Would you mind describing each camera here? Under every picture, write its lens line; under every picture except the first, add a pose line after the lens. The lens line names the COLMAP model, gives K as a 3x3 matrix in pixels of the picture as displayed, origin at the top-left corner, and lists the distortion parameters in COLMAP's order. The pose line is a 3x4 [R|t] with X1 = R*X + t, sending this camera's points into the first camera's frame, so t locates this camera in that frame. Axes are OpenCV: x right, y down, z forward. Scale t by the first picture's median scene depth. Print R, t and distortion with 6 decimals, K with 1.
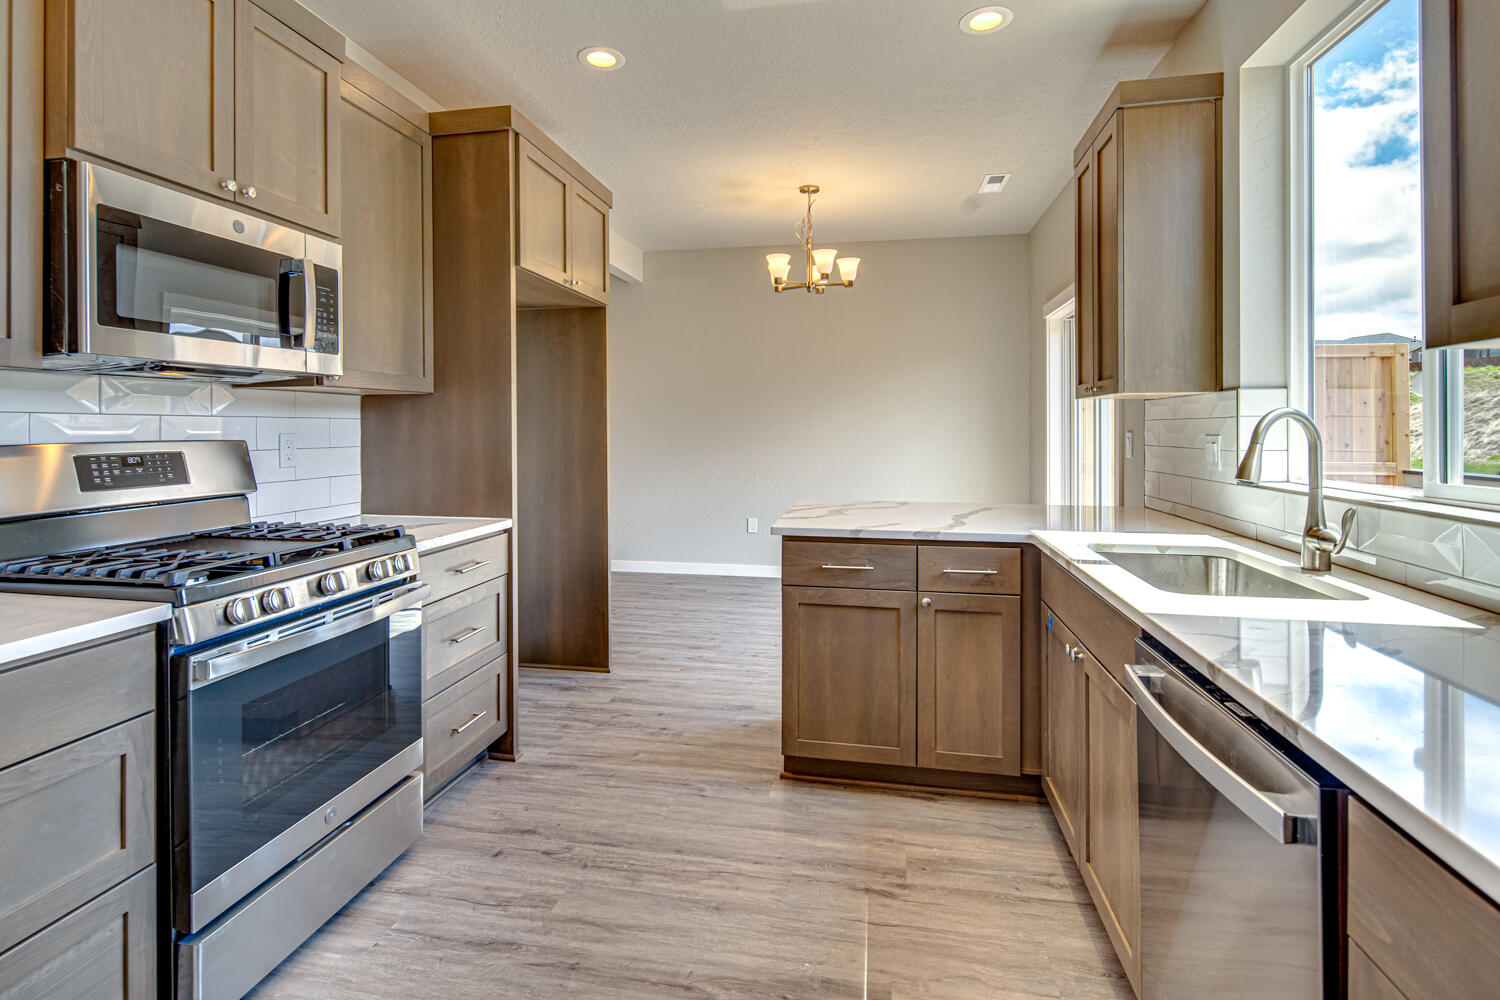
lens RADIAL K [[731.2, 0, 737.2], [0, 731.2, 415.4], [0, 0, 1]] dist [-0.002088, -0.001809]
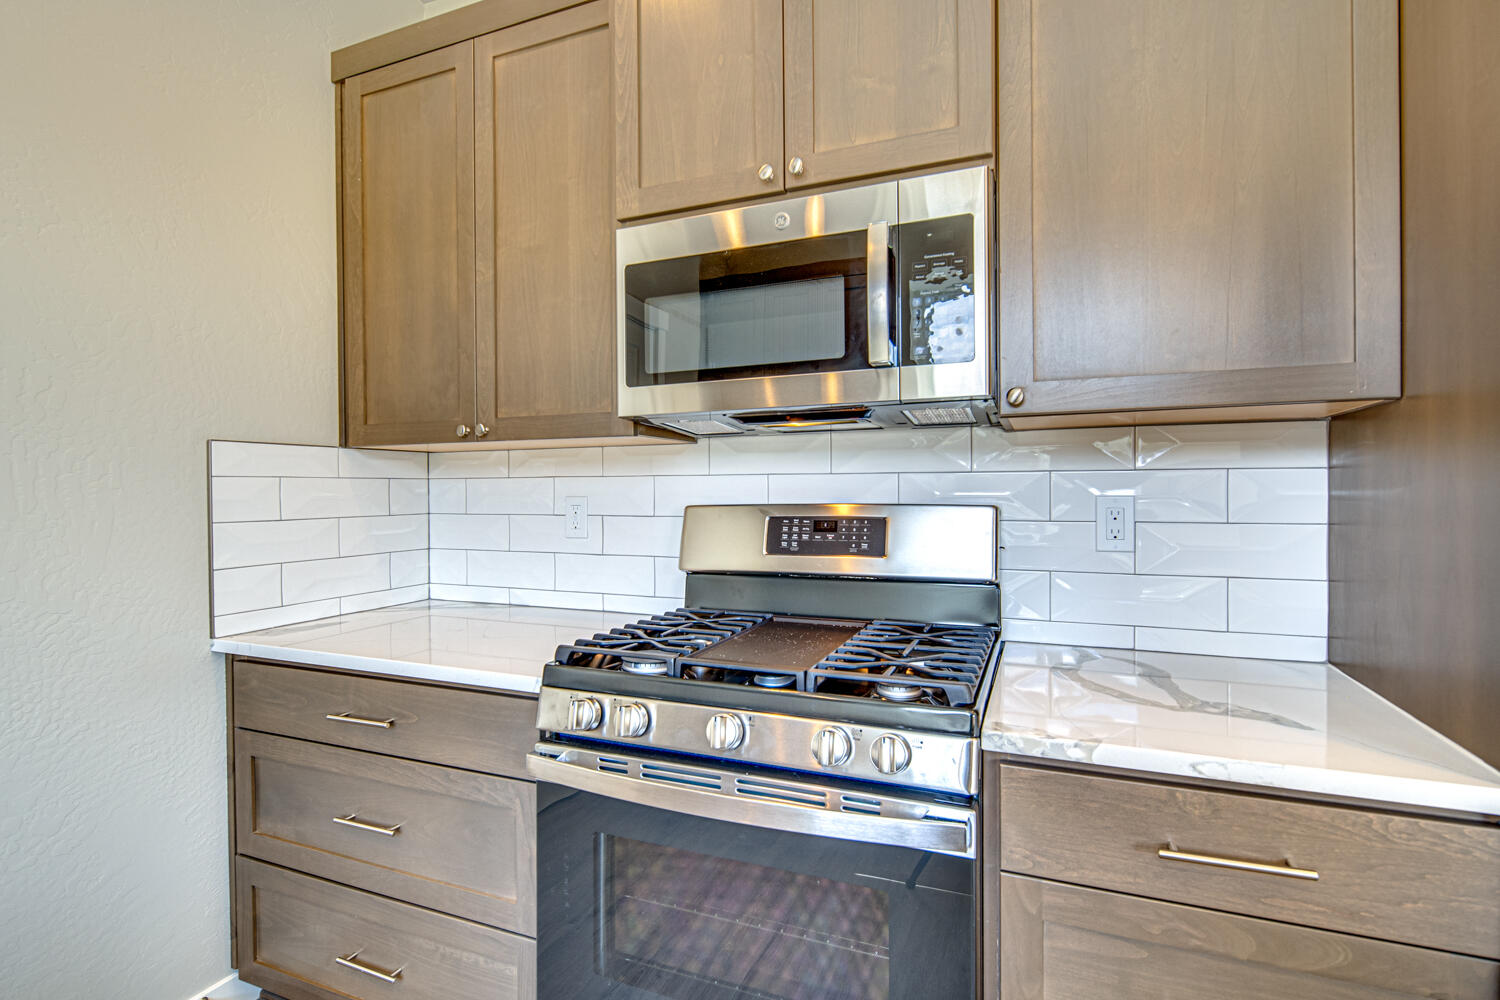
lens RADIAL K [[728.6, 0, 737.5], [0, 728.6, 496.6], [0, 0, 1]] dist [-0.001515, -0.000705]
pose [[-0.199059, 0.014408, -0.979882, 0.050856], [0.021244, 0.999720, 0.010384, 0.012569], [0.979757, -0.018750, -0.199310, 0.878680]]
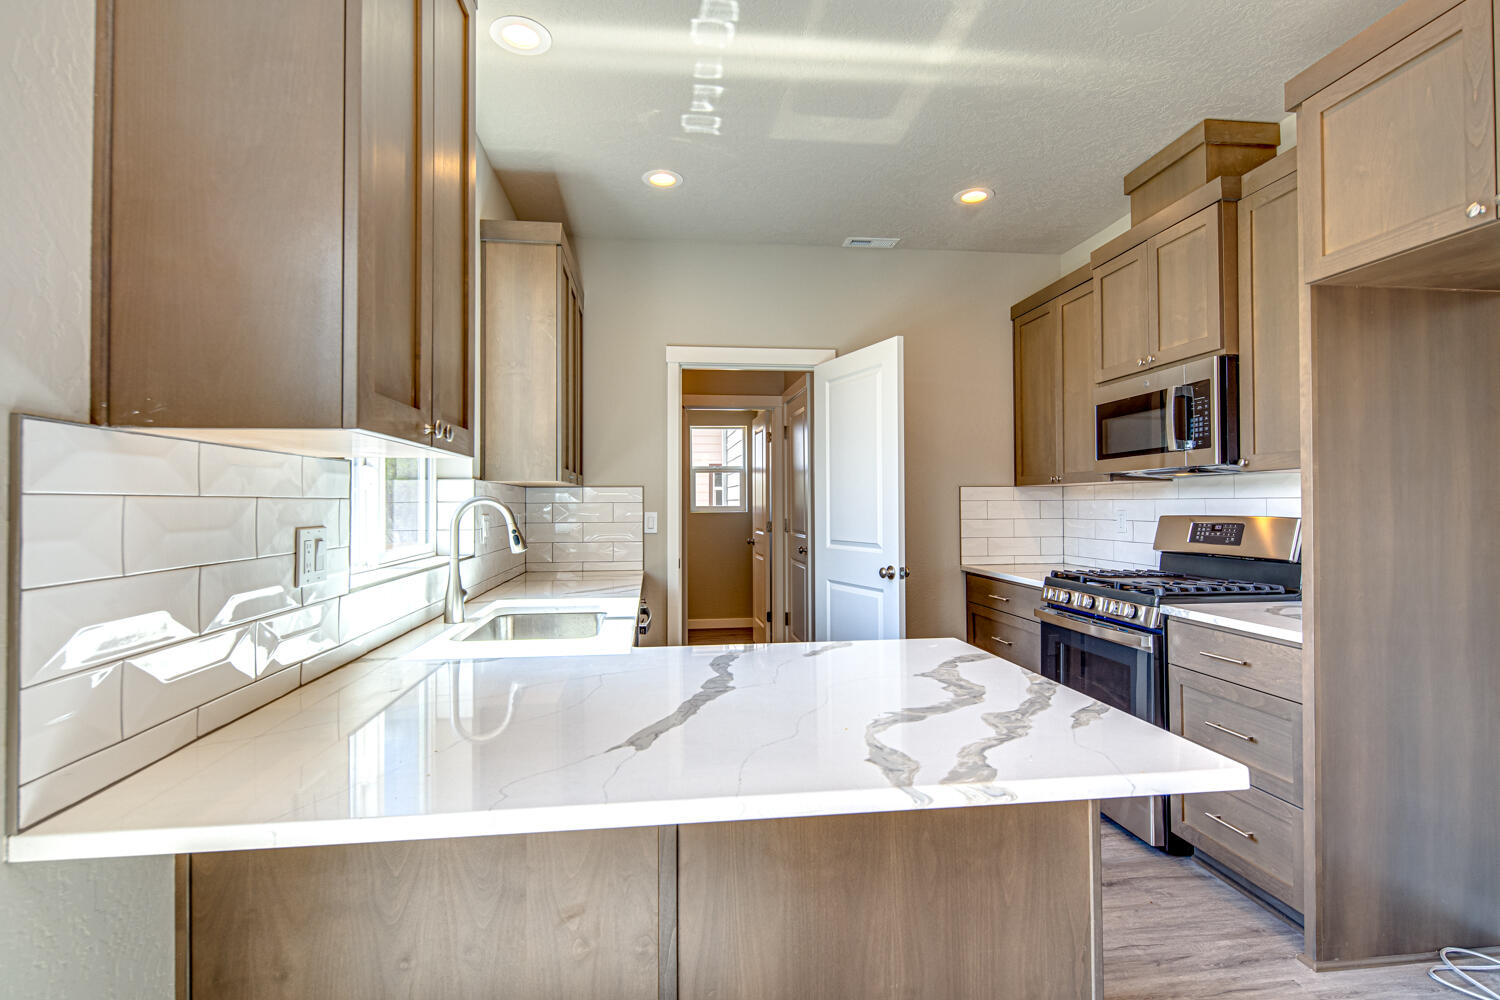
lens RADIAL K [[728.6, 0, 737.5], [0, 728.6, 496.6], [0, 0, 1]] dist [-0.001515, -0.000705]
pose [[-0.952310, 0.001008, -0.305129, 0.542299], [0.009368, 0.999620, -0.025933, 0.020880], [0.304987, -0.027555, -0.951958, 1.805440]]
